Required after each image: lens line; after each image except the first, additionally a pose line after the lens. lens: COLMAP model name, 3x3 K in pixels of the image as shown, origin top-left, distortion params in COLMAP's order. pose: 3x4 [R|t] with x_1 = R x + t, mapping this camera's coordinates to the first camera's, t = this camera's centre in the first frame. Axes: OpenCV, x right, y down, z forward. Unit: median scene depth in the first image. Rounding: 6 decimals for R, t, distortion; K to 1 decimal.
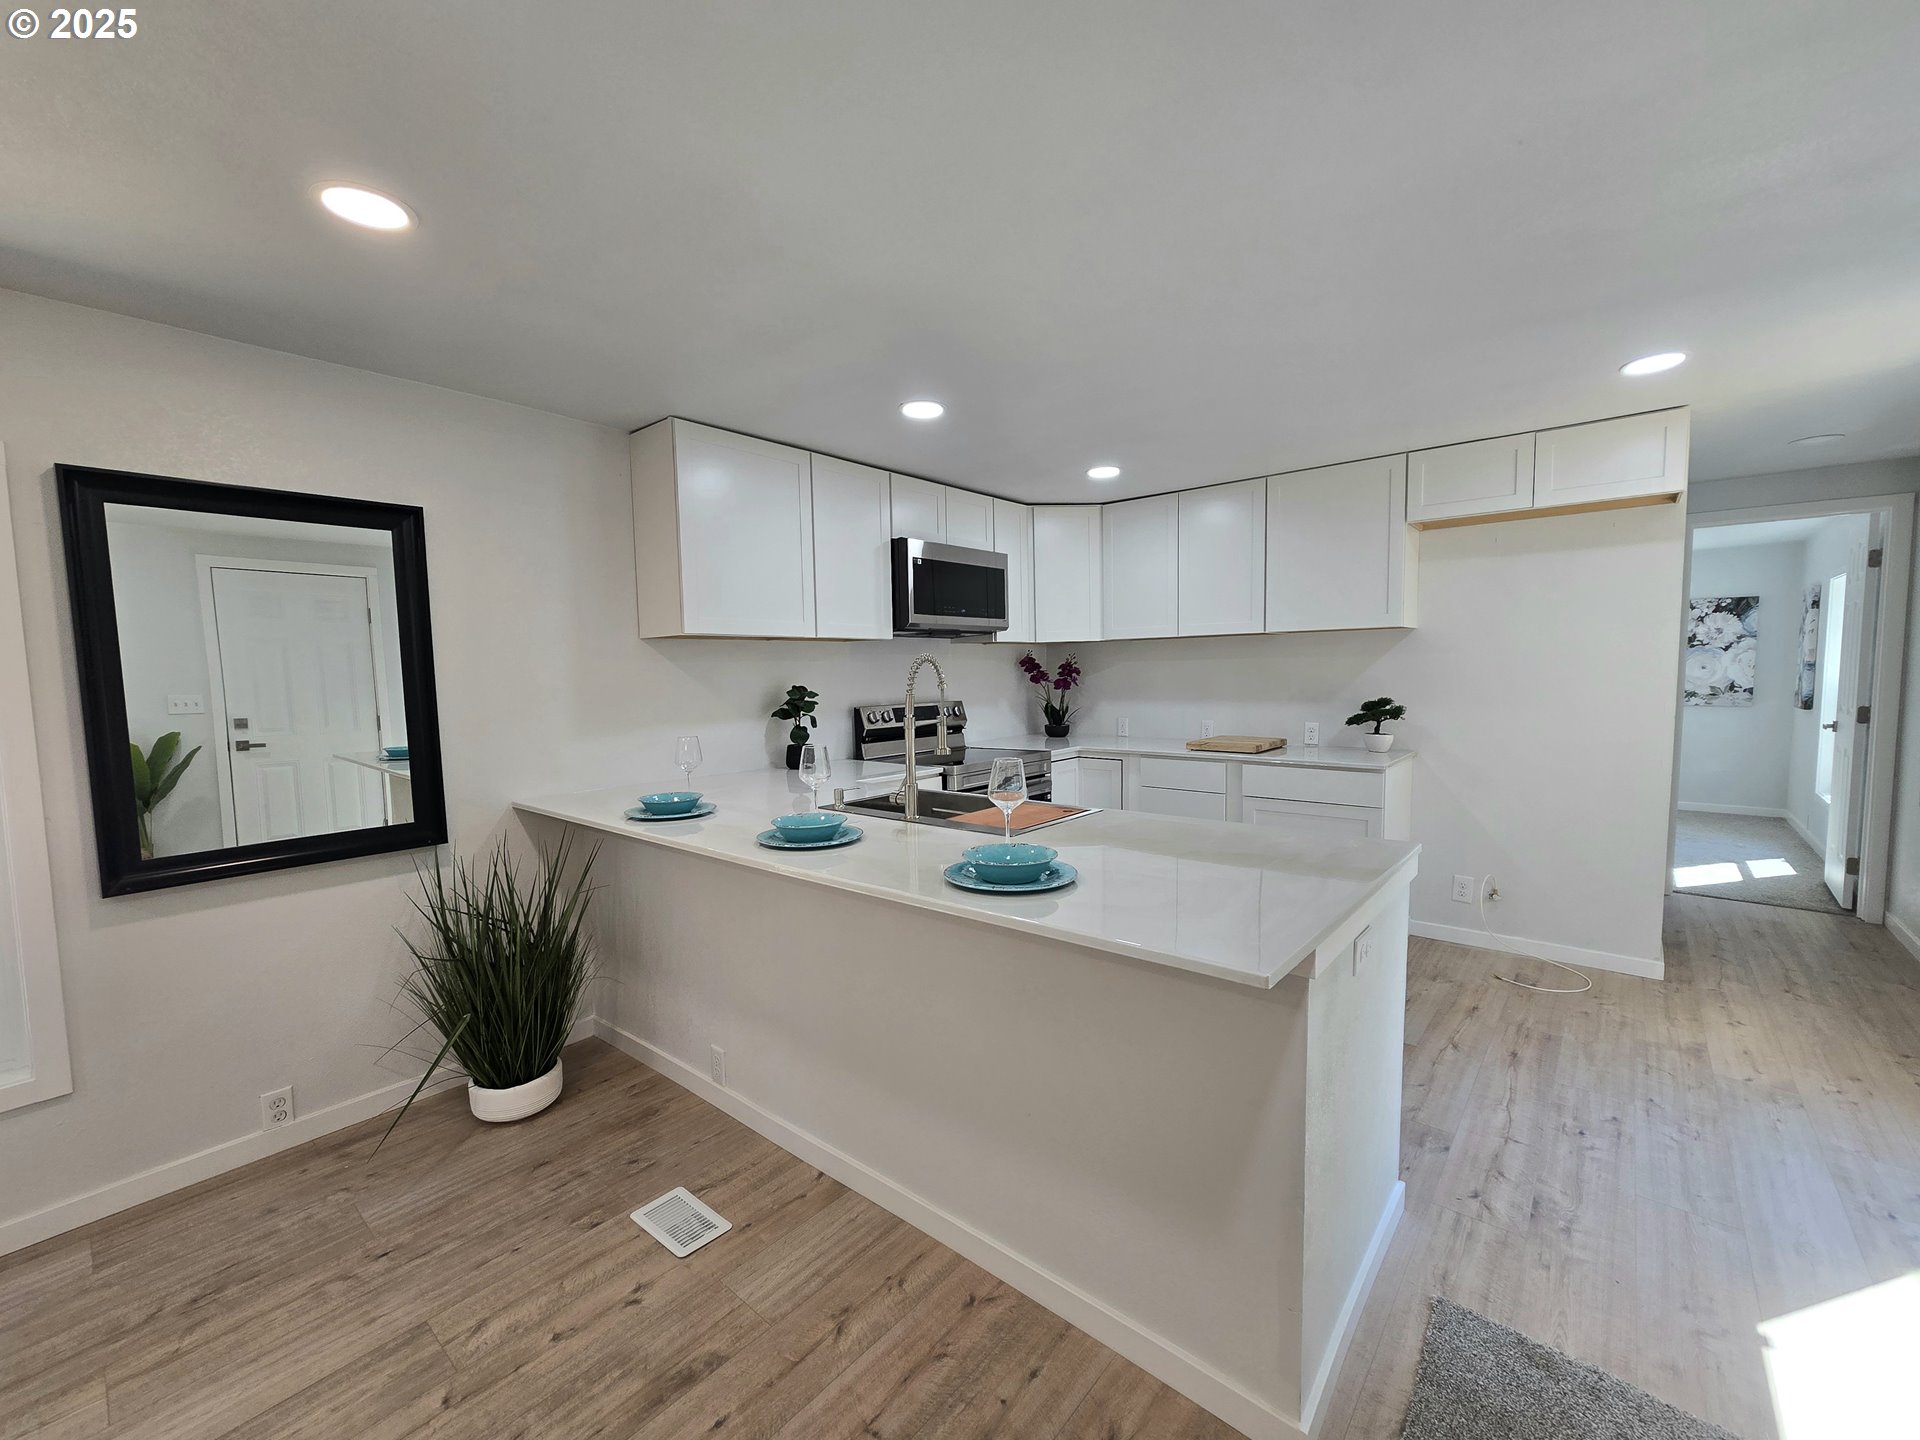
lens RADIAL K [[798.6, 0, 959.1], [0, 798.6, 734.1], [0, 0, 1]] dist [-0.011825, 0.007849]
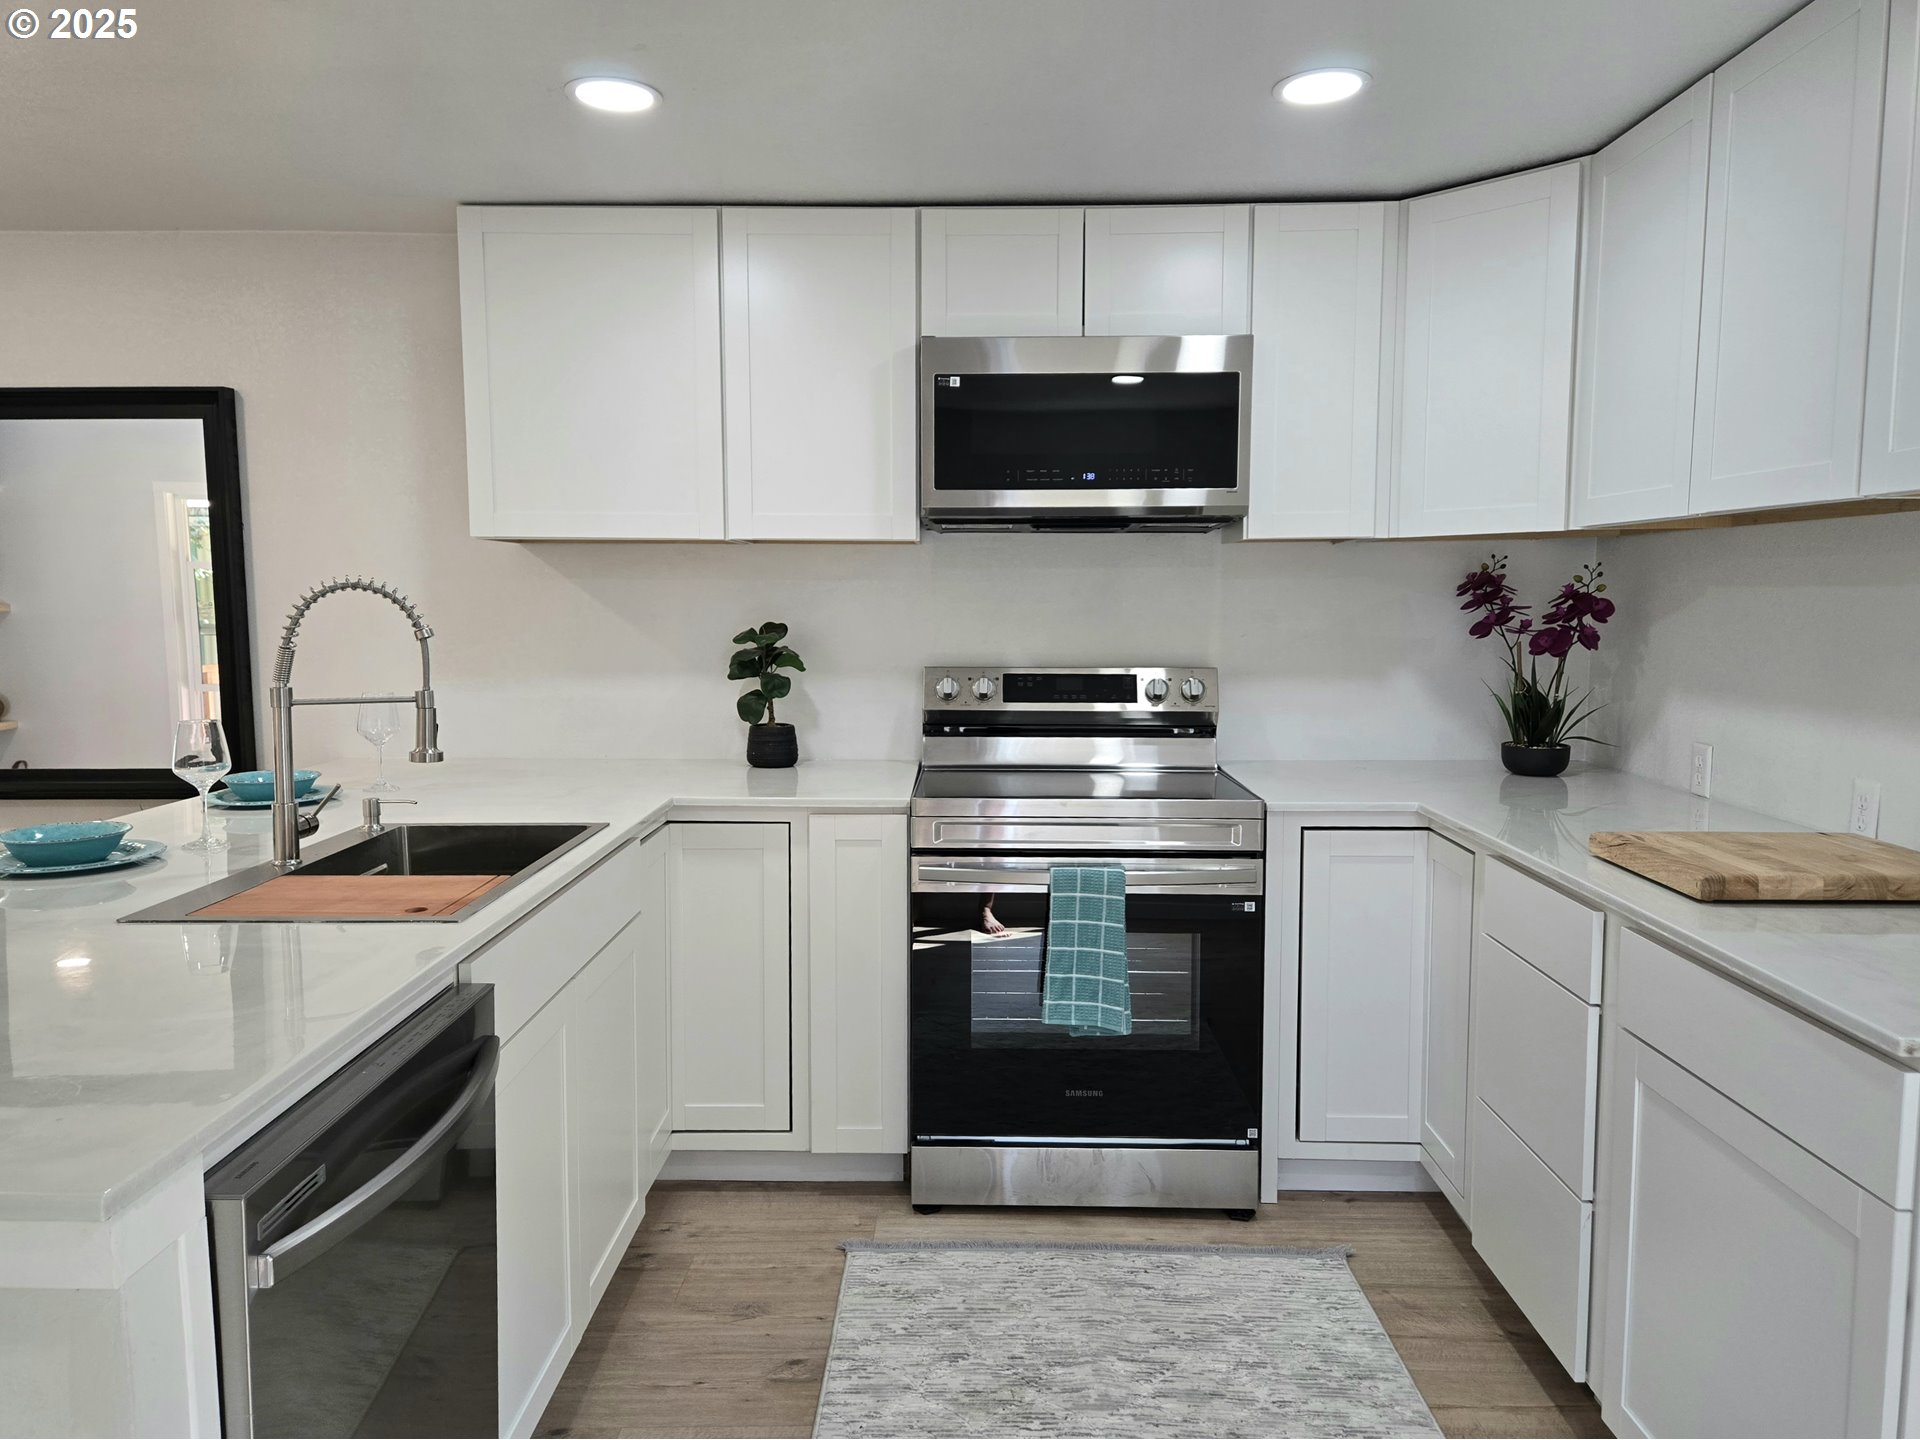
lens RADIAL K [[1296.5, 0, 960.0], [0, 1296.5, 720.0], [0, 0, 1]] dist [0.074468, -0.054151]
pose [[0.636618, 0.089452, -0.765974, 0.594026], [-0.074327, 0.995743, 0.054511, -0.050727], [0.767589, 0.022230, 0.640557, 0.488442]]
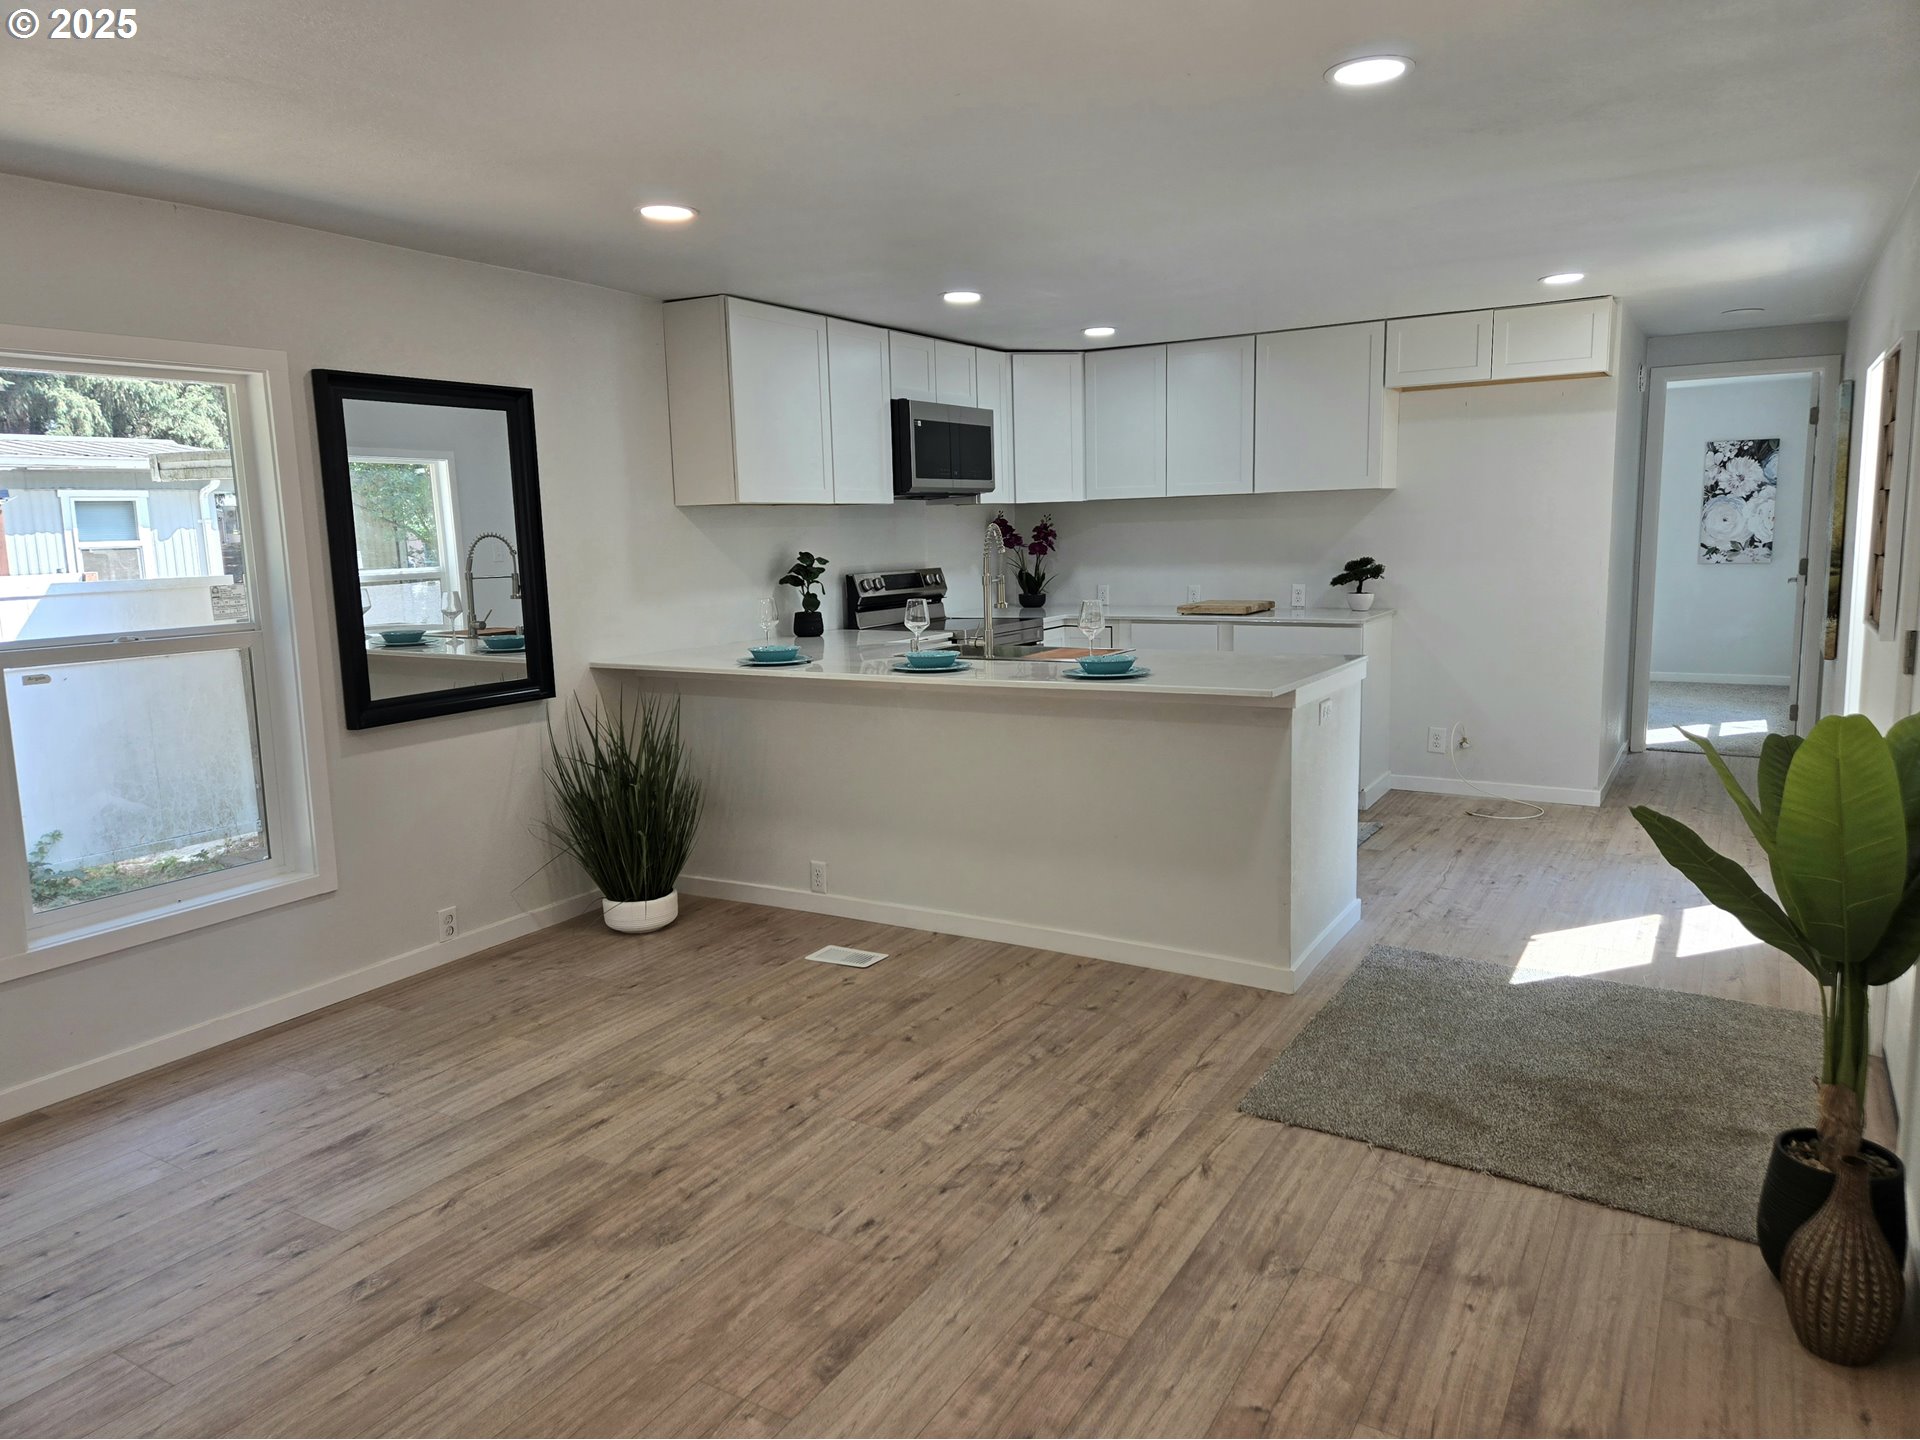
lens RADIAL K [[1296.5, 0, 960.0], [0, 1296.5, 720.0], [0, 0, 1]] dist [0.074468, -0.054151]
pose [[0.987036, -0.030659, 0.157540, -0.265316], [0.020177, 0.997501, 0.067711, 0.040522], [-0.159223, -0.063655, 0.985188, -0.614321]]
